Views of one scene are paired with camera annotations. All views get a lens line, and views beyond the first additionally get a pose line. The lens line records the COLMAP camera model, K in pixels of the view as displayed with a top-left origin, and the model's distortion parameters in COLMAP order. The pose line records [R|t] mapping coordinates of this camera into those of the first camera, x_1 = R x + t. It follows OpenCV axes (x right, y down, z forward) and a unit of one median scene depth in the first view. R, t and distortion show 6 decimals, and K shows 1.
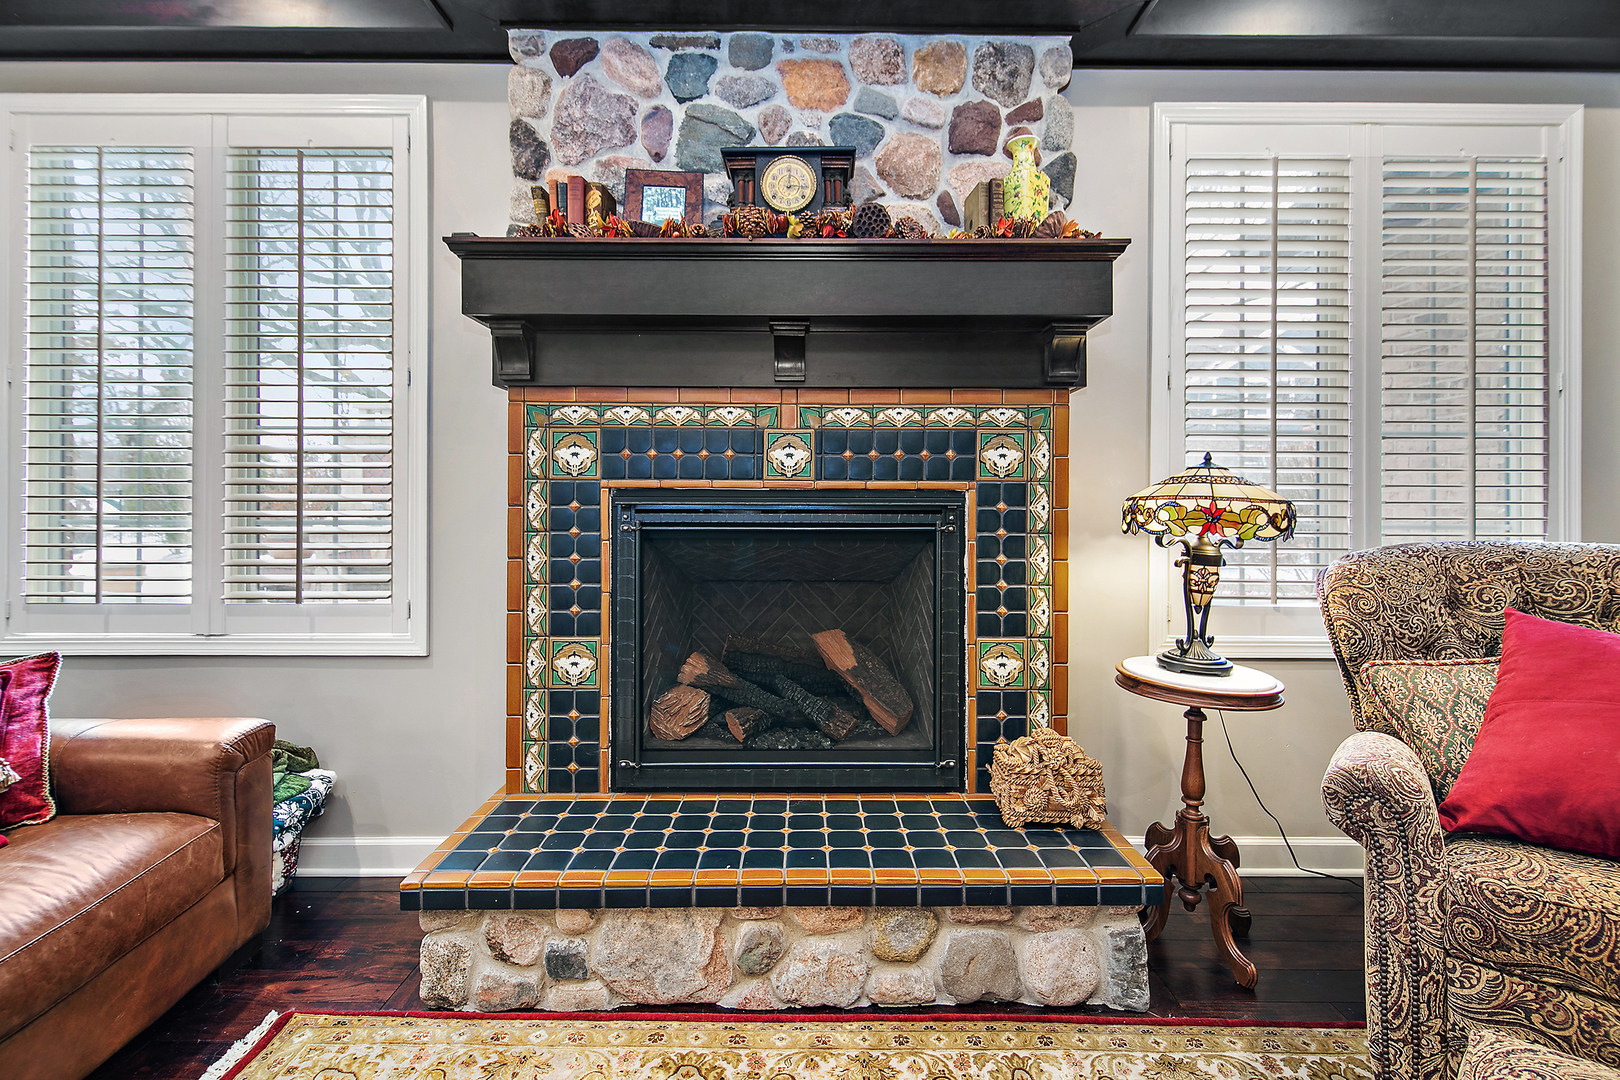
lens RADIAL K [[753.2, 0, 811.5], [0, 753.2, 502.2], [0, 0, 1]] dist [0.009367, -0.007116]
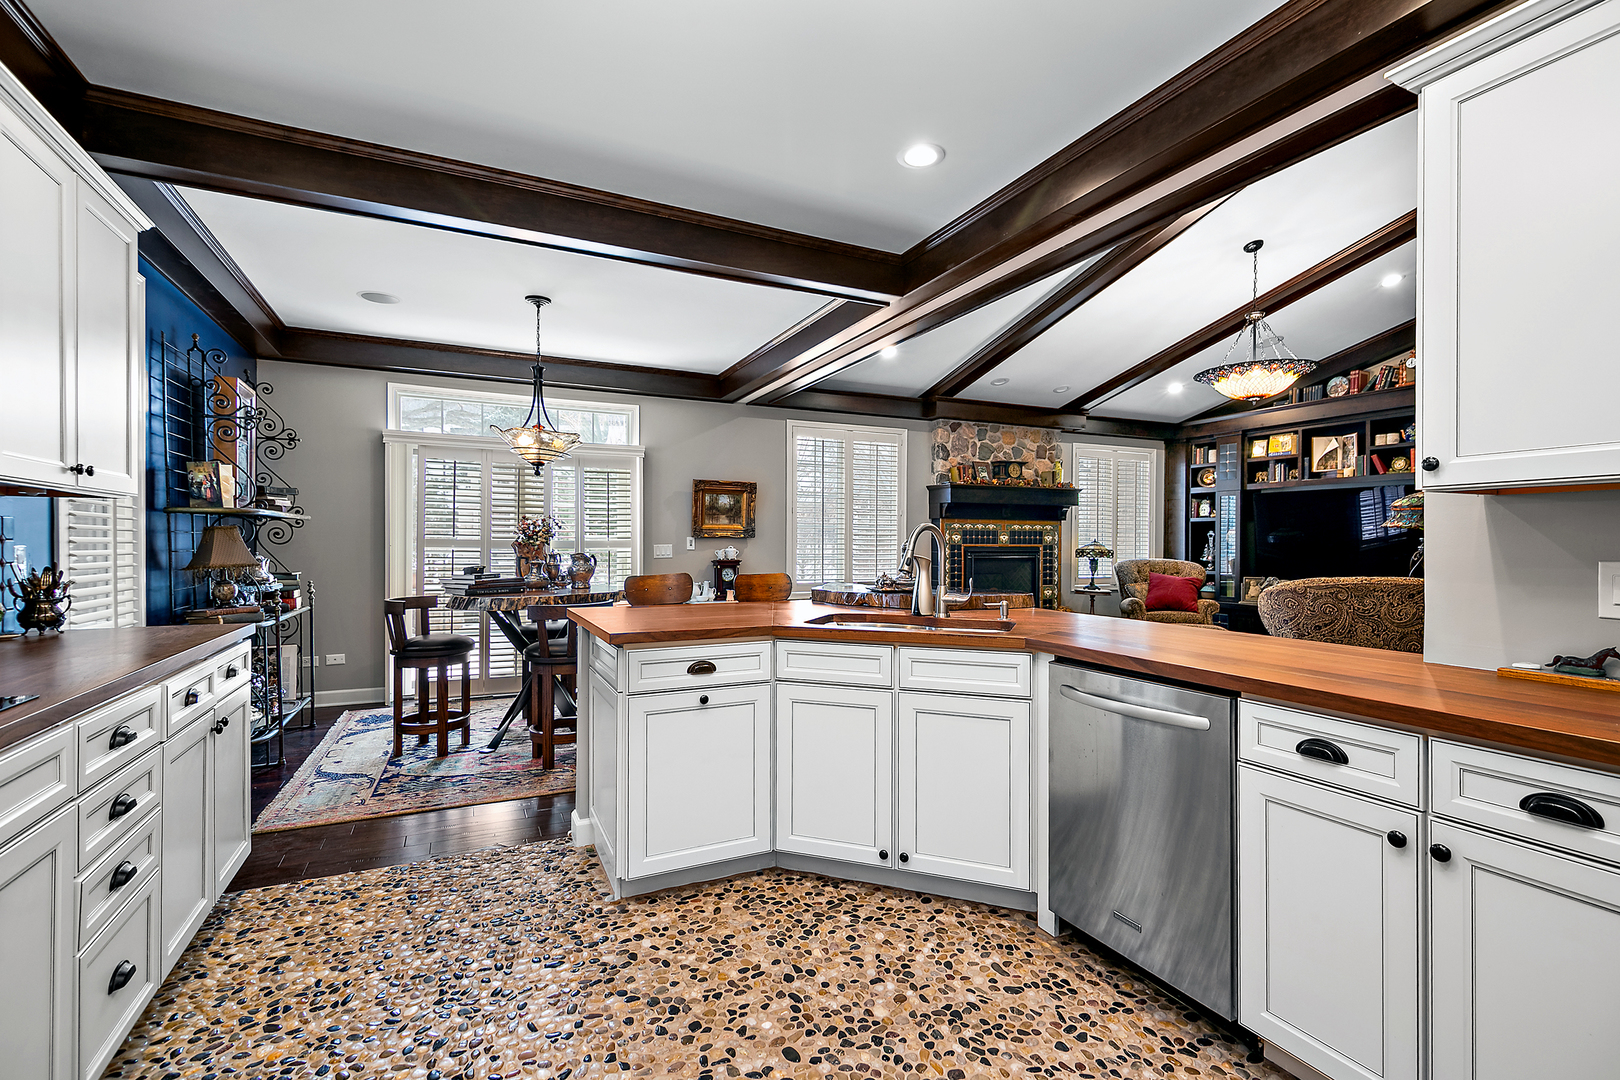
lens RADIAL K [[748.4, 0, 810.0], [0, 748.4, 540.0], [0, 0, 1]] dist [0.002118, 0.000159]
pose [[0.911950, 0.002110, 0.410296, -2.432135], [-0.003221, 0.999993, 0.002016, -0.054100], [-0.410288, -0.003160, 0.911950, -1.994736]]
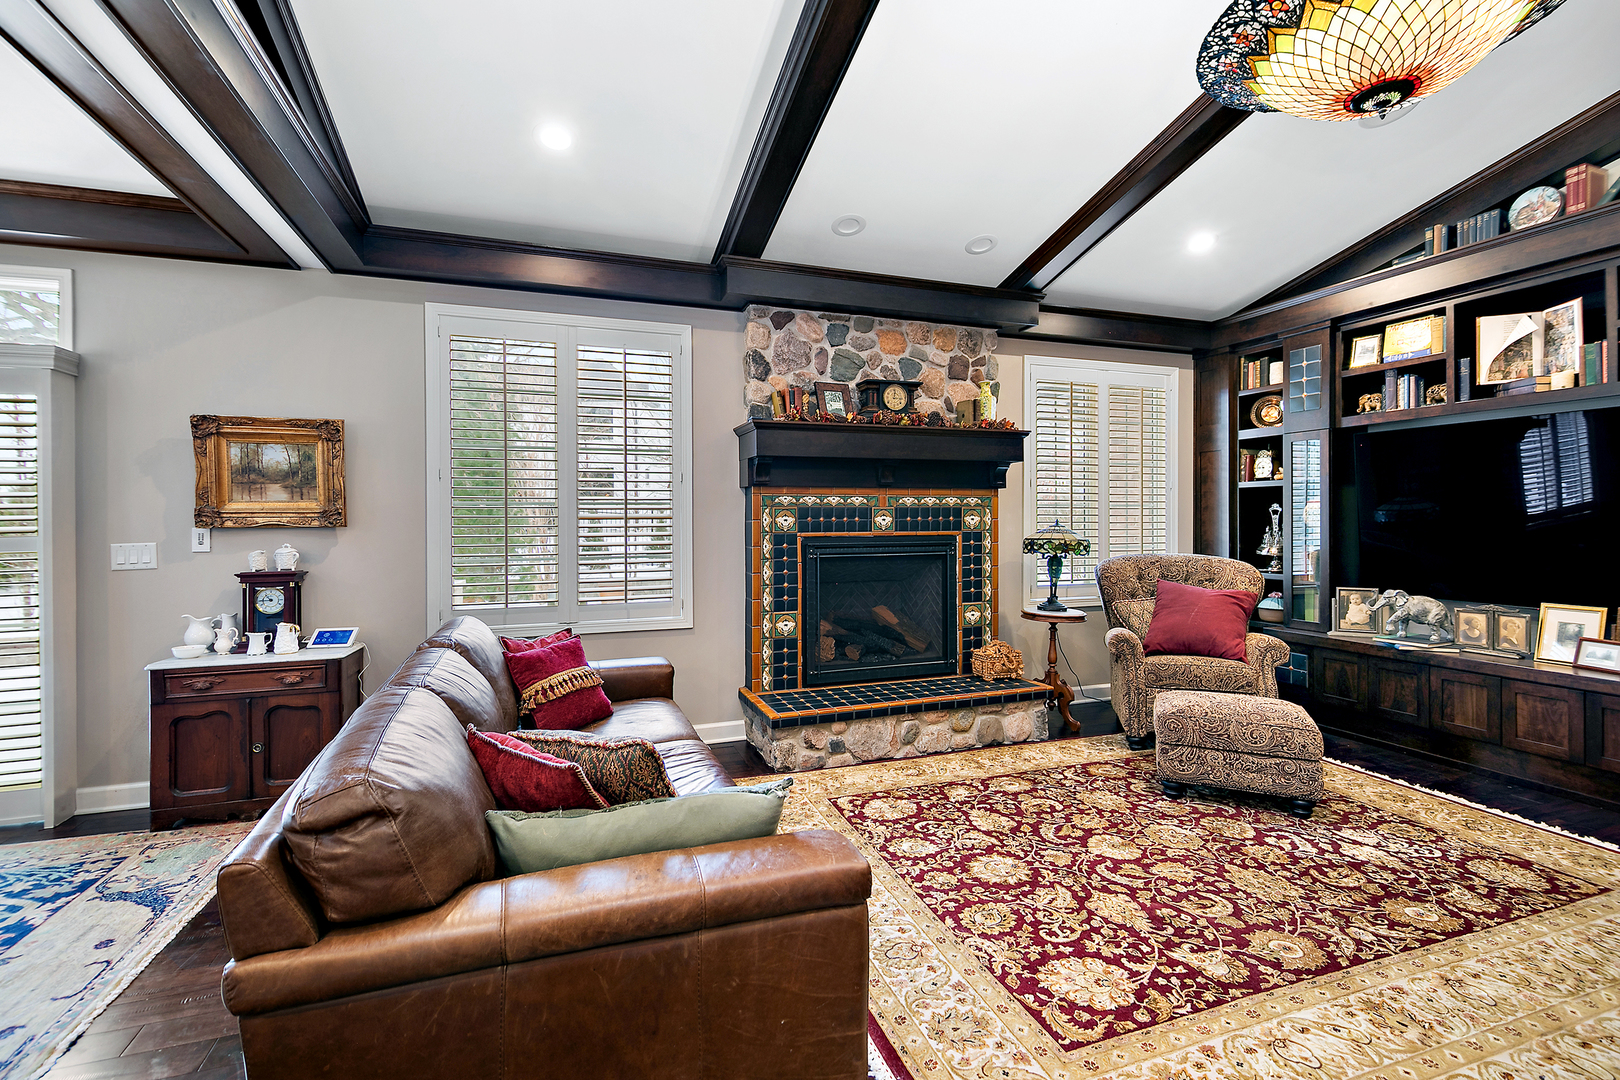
lens RADIAL K [[727.3, 0, 813.9], [0, 727.3, 520.9], [0, 0, 1]] dist [0.001383, -0.006753]
pose [[0.944452, -0.008551, 0.328538, -0.874686], [0.007021, 0.999958, 0.005843, -0.072132], [-0.328575, -0.003212, 0.944473, -0.842768]]
